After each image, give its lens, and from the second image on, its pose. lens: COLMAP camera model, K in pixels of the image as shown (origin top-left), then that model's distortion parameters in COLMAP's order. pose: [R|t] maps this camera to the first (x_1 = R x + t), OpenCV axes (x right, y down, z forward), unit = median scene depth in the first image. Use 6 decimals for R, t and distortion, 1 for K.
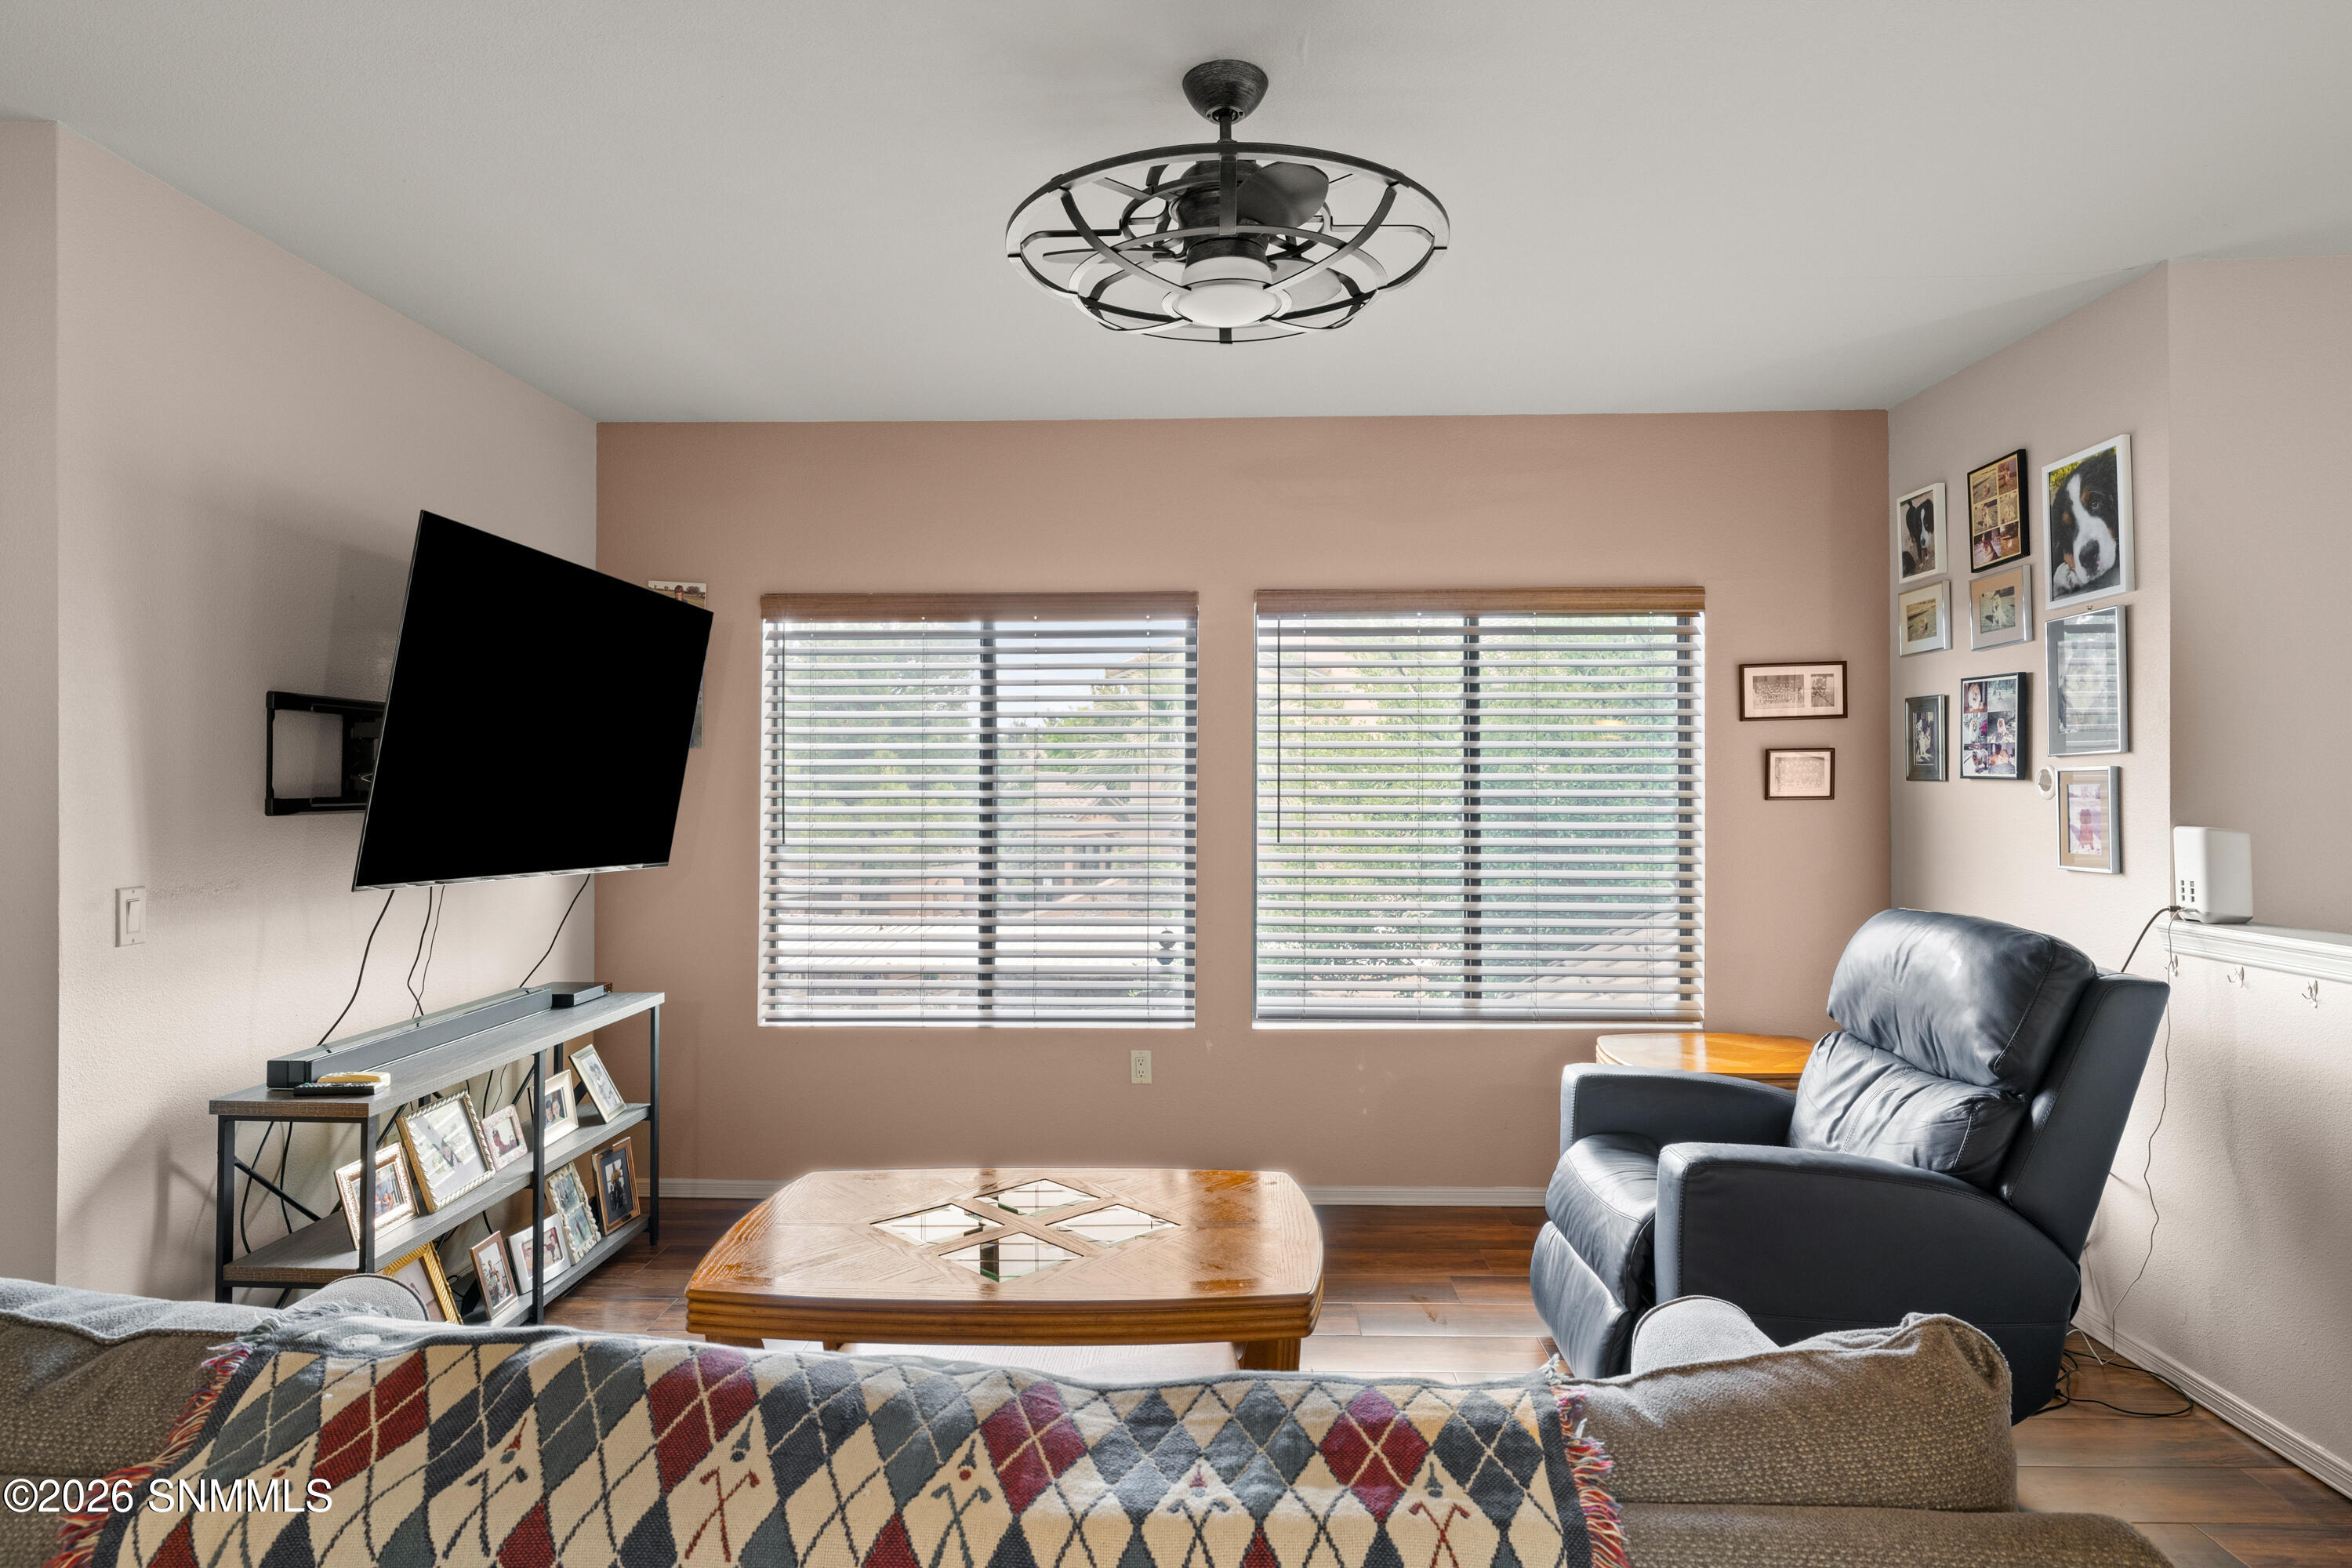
lens RADIAL K [[1316.1, 0, 1176.4], [0, 1316.1, 760.2], [0, 0, 1]] dist [-0.002773, -0.000378]
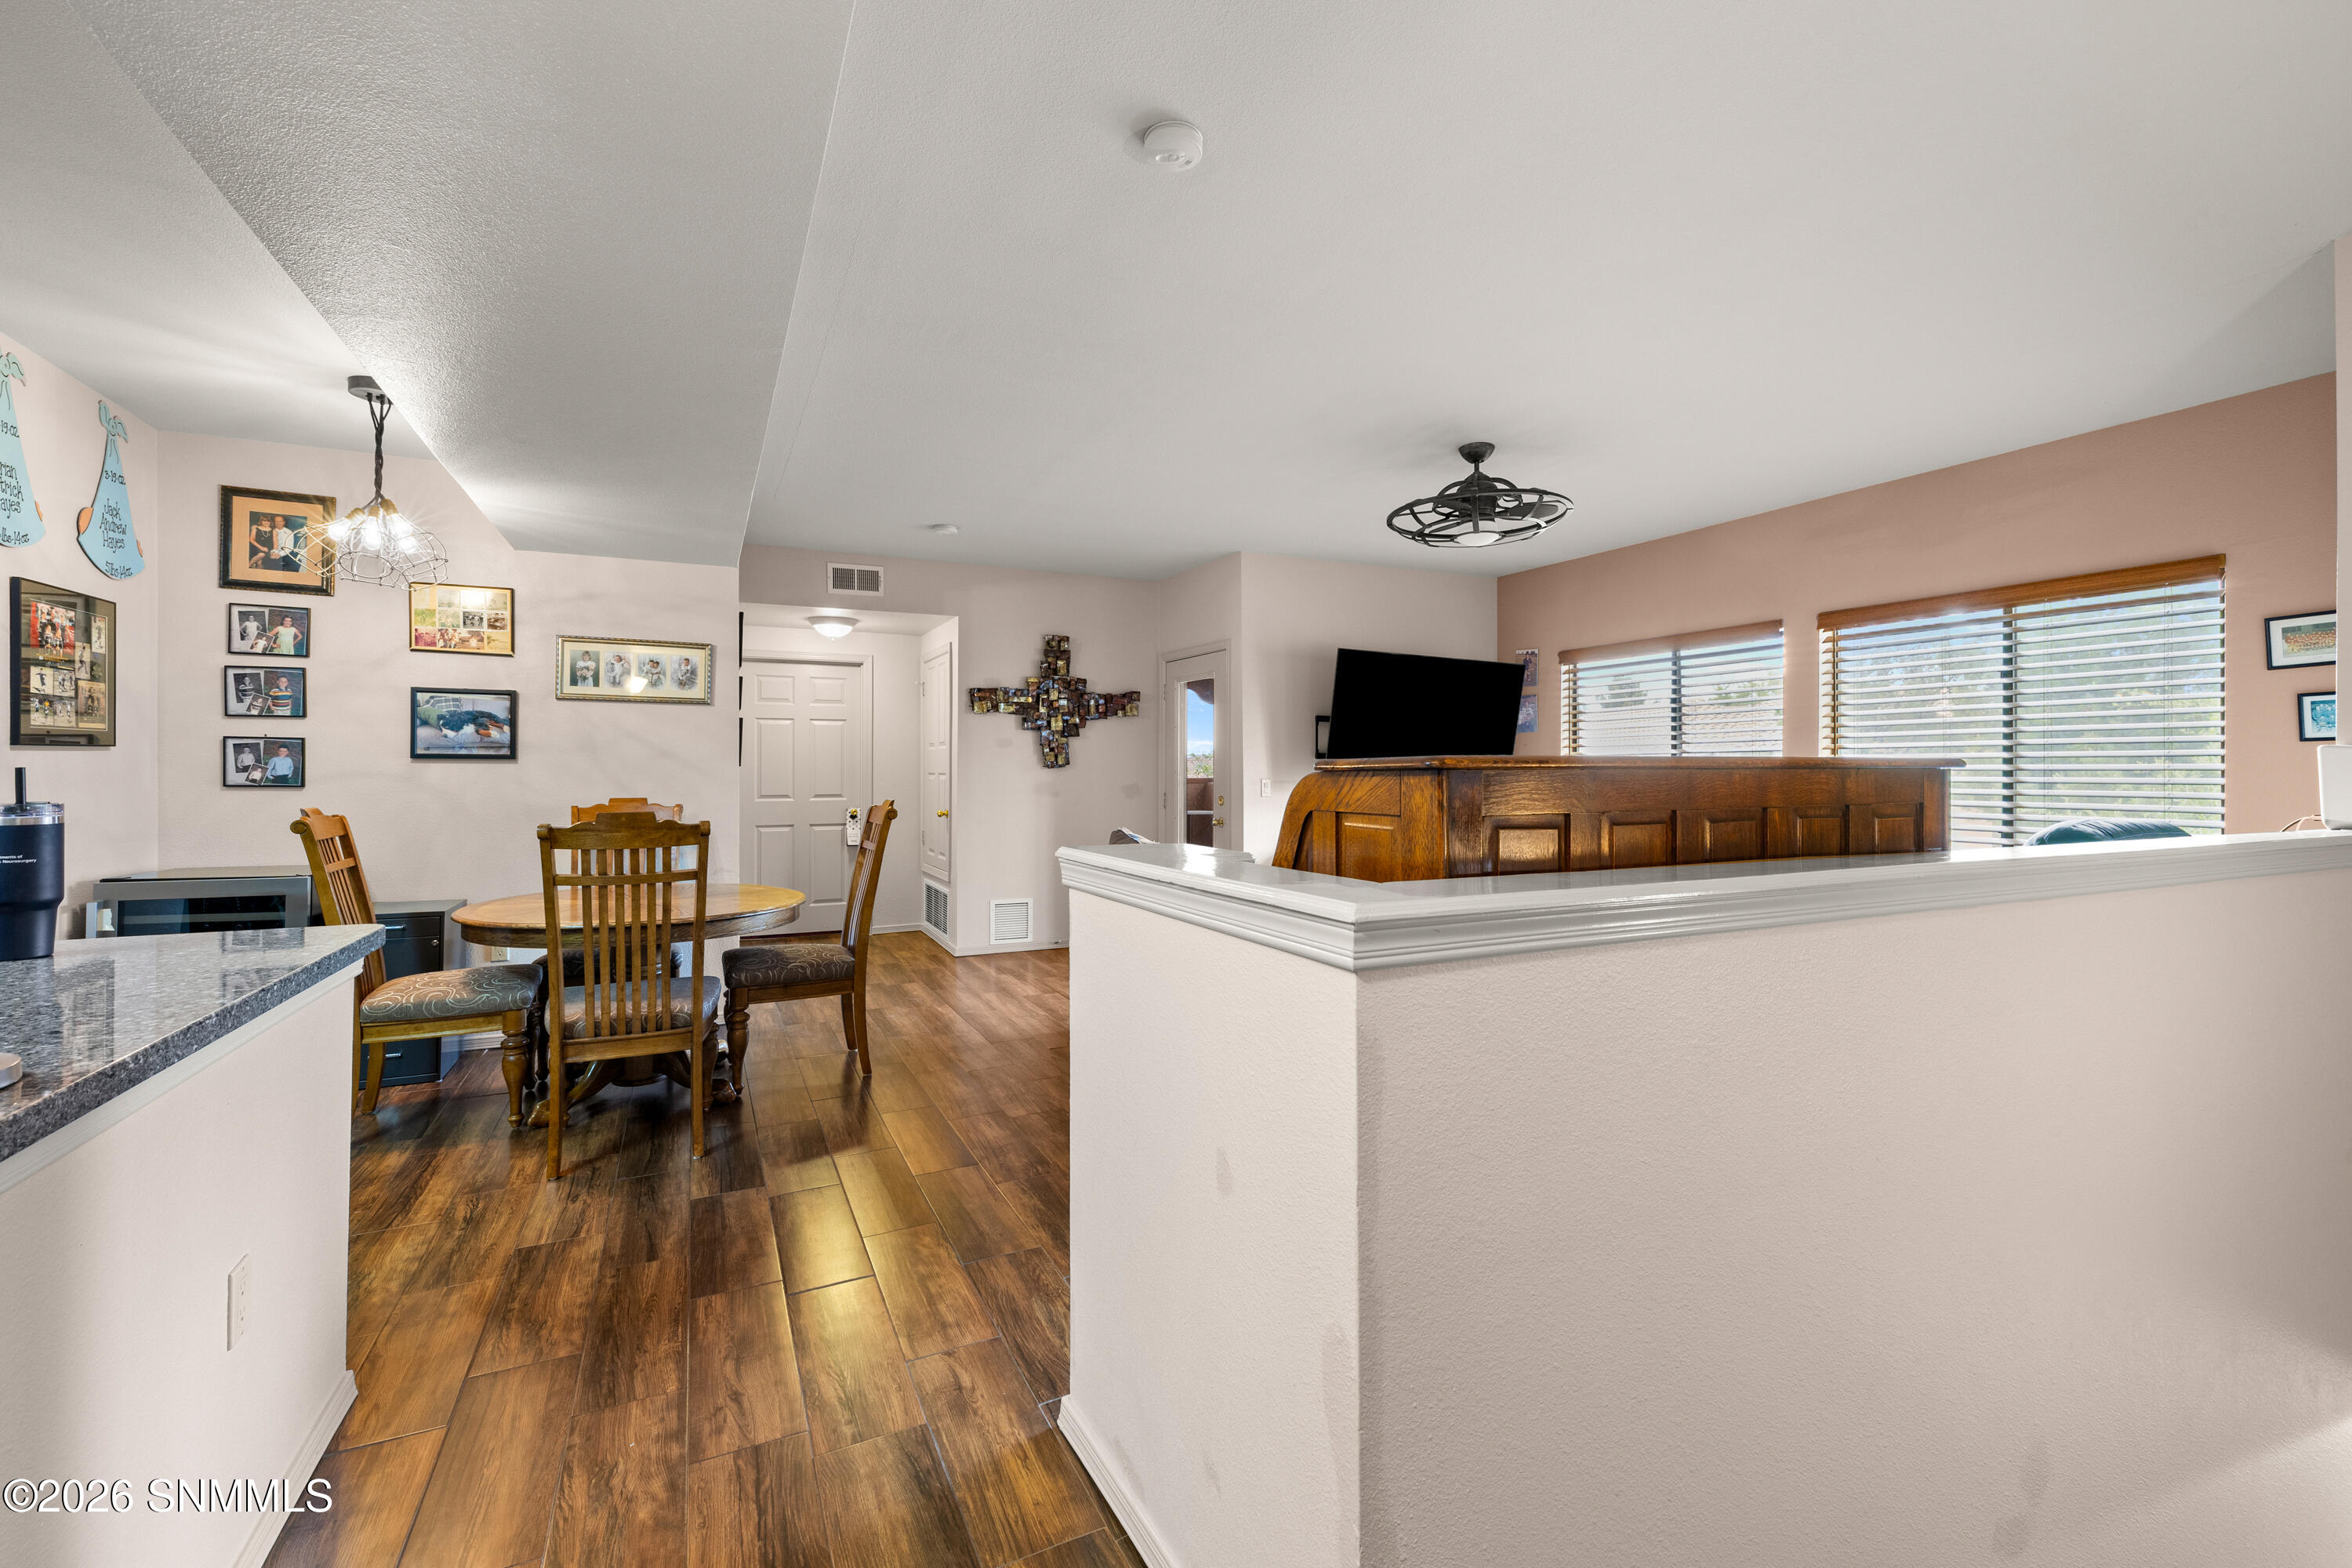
lens RADIAL K [[996.7, 0, 1183.0], [0, 996.7, 769.0], [0, 0, 1]] dist [-0.000958, -0.000345]
pose [[0.466428, -0.003990, -0.884550, 0.884466], [0.015210, 0.999878, 0.003510, 0.043241], [0.884429, -0.015091, 0.466432, -0.227856]]
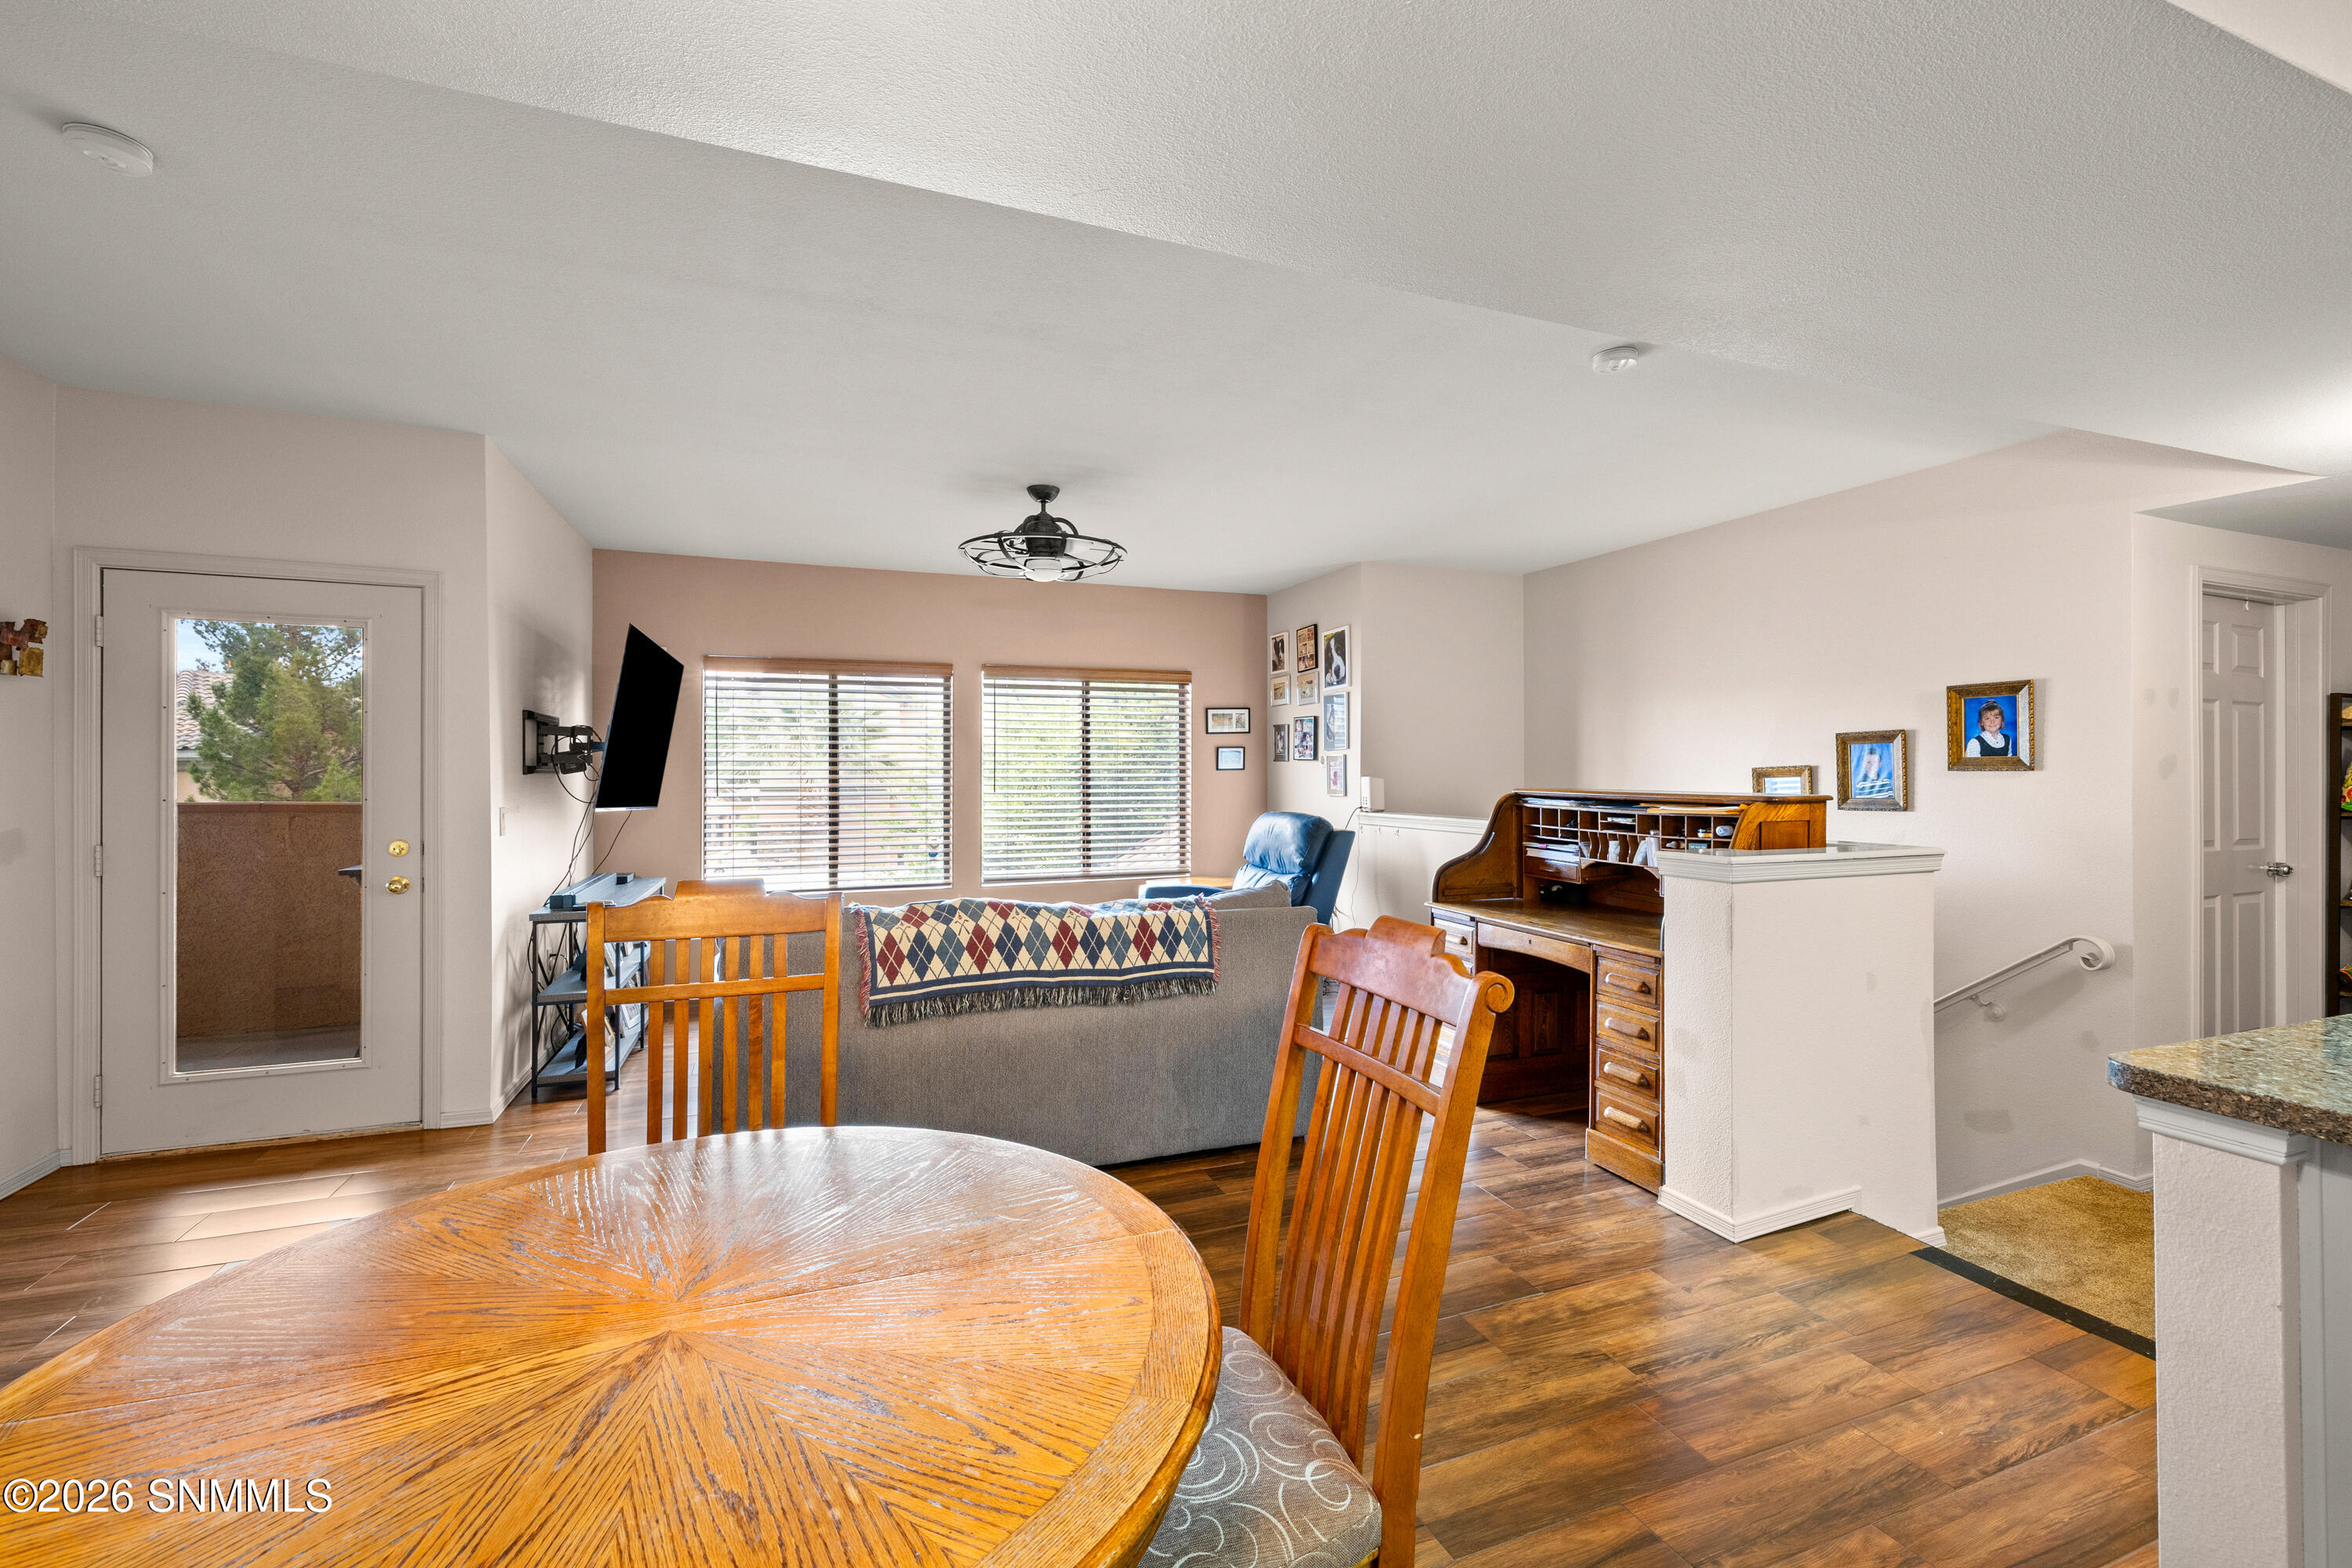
lens RADIAL K [[996.7, 0, 1183.0], [0, 996.7, 769.0], [0, 0, 1]] dist [-0.000958, -0.000345]
pose [[0.916458, -0.001246, 0.400128, -0.311926], [-0.003090, 0.999943, 0.010190, 0.013020], [-0.400118, -0.010575, 0.916402, -0.581004]]
